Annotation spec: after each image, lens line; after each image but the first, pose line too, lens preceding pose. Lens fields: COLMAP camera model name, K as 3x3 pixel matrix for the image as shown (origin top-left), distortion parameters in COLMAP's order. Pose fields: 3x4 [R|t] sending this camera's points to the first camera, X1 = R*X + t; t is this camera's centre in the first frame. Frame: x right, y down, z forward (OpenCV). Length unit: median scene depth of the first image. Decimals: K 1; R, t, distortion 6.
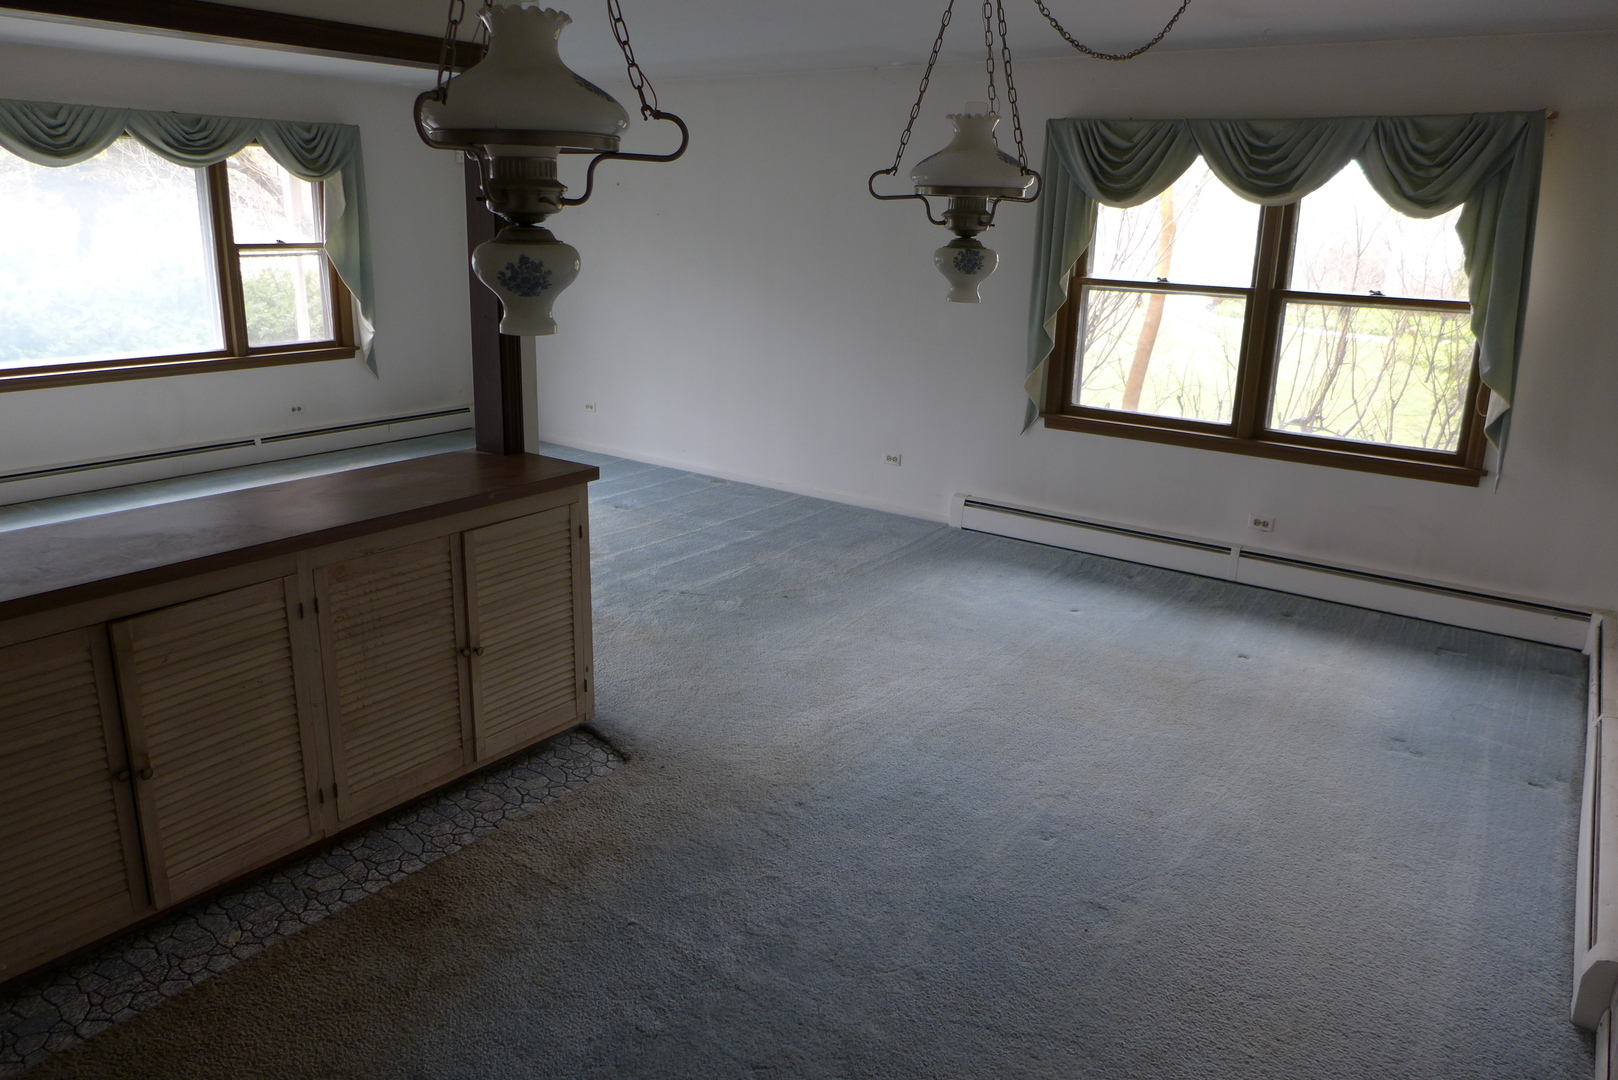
lens RADIAL K [[1122.1, 0, 805.5], [0, 1122.1, 531.8], [0, 0, 1]] dist [-0.050129, 0.022866]
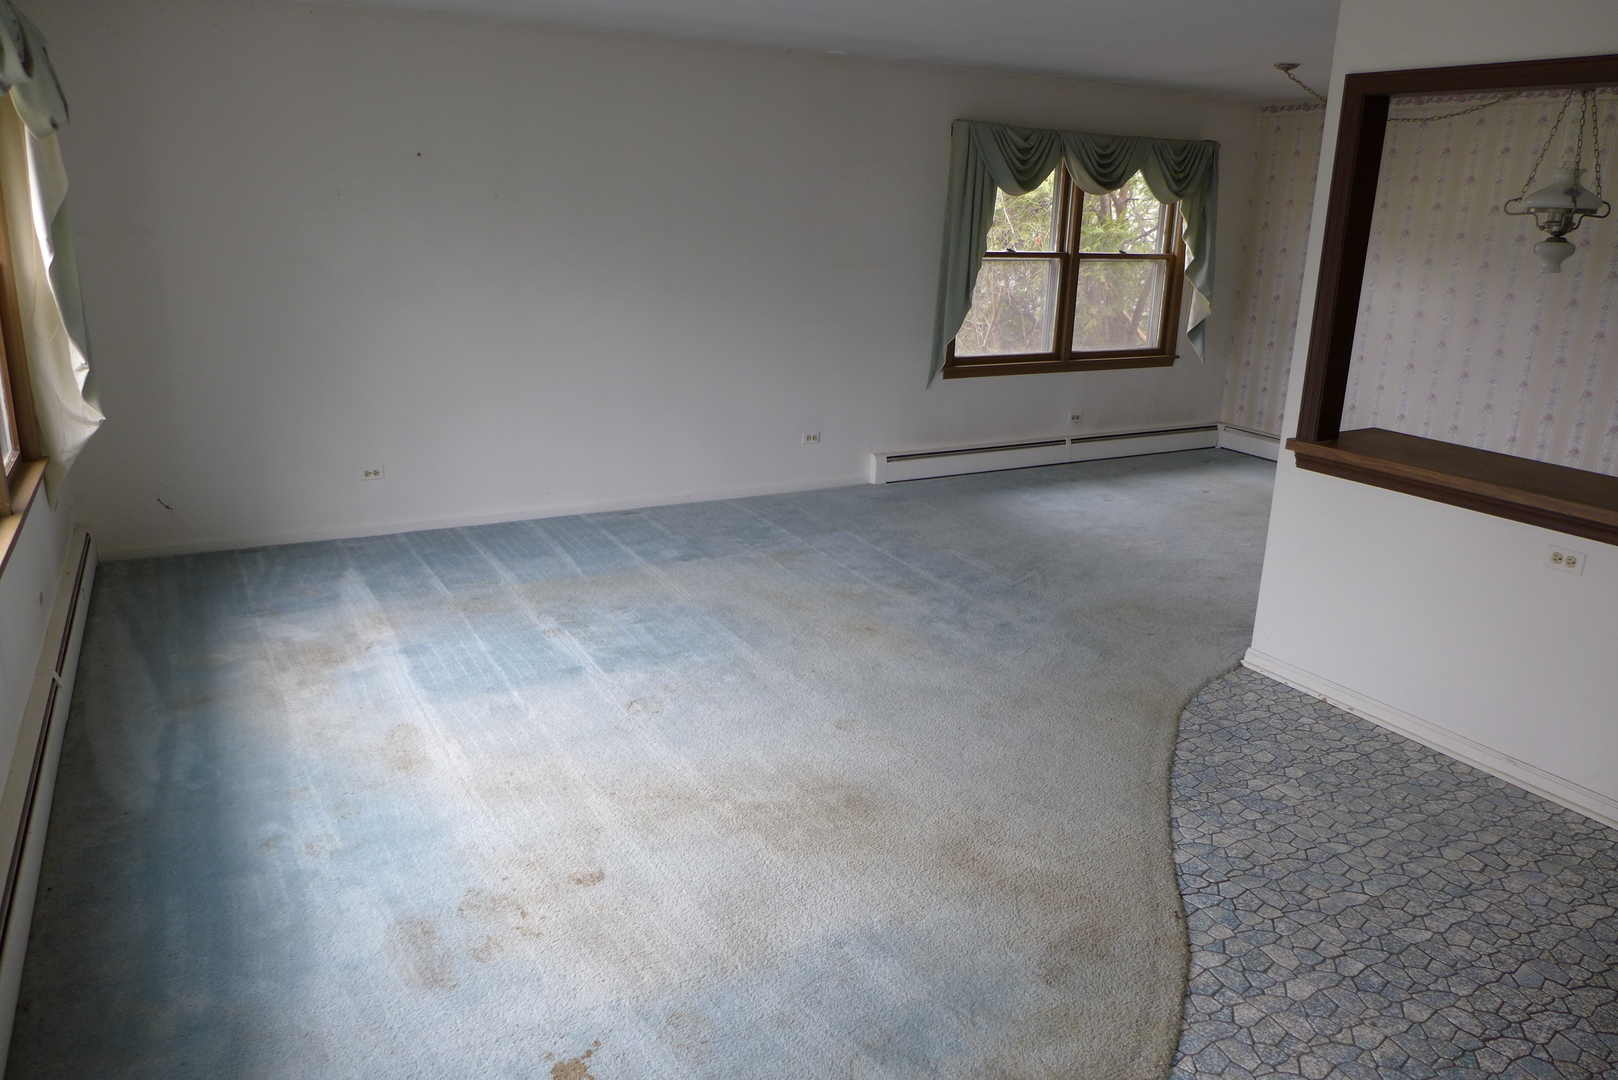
lens RADIAL K [[1122.1, 0, 777.7], [0, 1122.1, 535.2], [0, 0, 1]] dist [-0.050129, 0.022866]
pose [[0.432552, -0.268198, 0.860795, -0.826104], [0.231394, 0.955777, 0.181515, -0.170021], [-0.871410, 0.120668, 0.475483, 0.538371]]
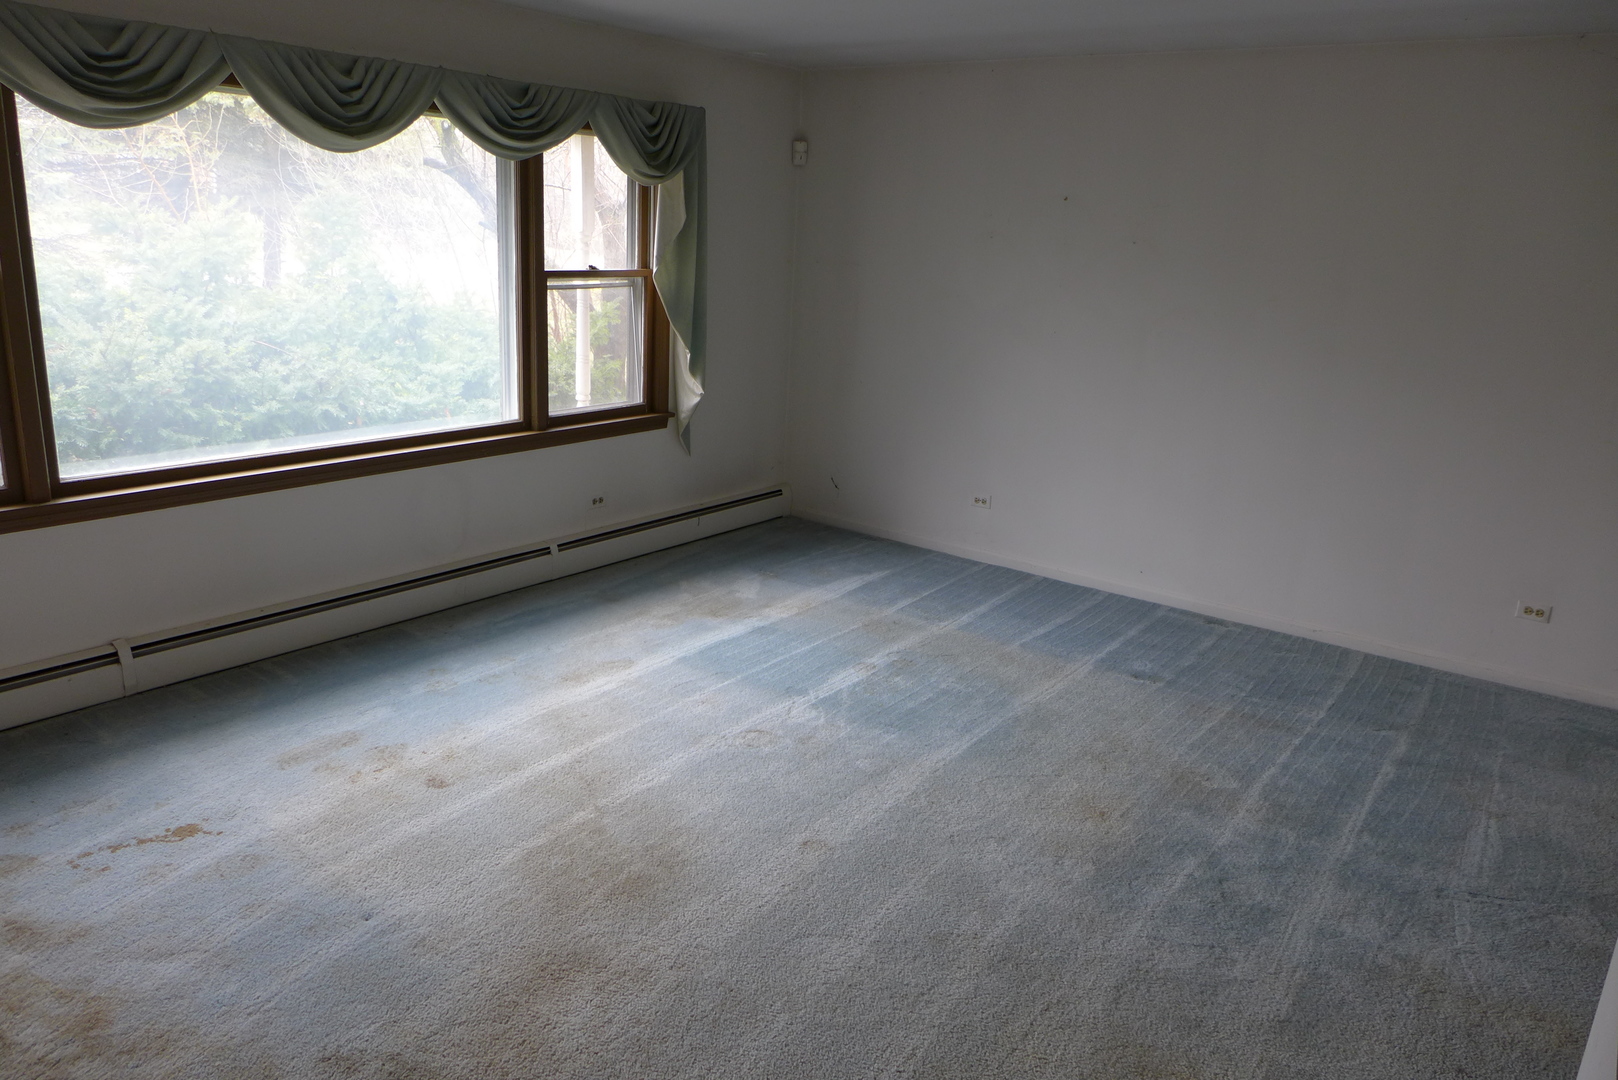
lens RADIAL K [[1122.1, 0, 807.8], [0, 1122.1, 530.1], [0, 0, 1]] dist [-0.050129, 0.022866]
pose [[0.999627, 0.022048, -0.016095, -0.350525], [-0.022305, 0.999624, -0.015947, -0.093454], [0.015738, 0.016300, 0.999743, 0.316109]]
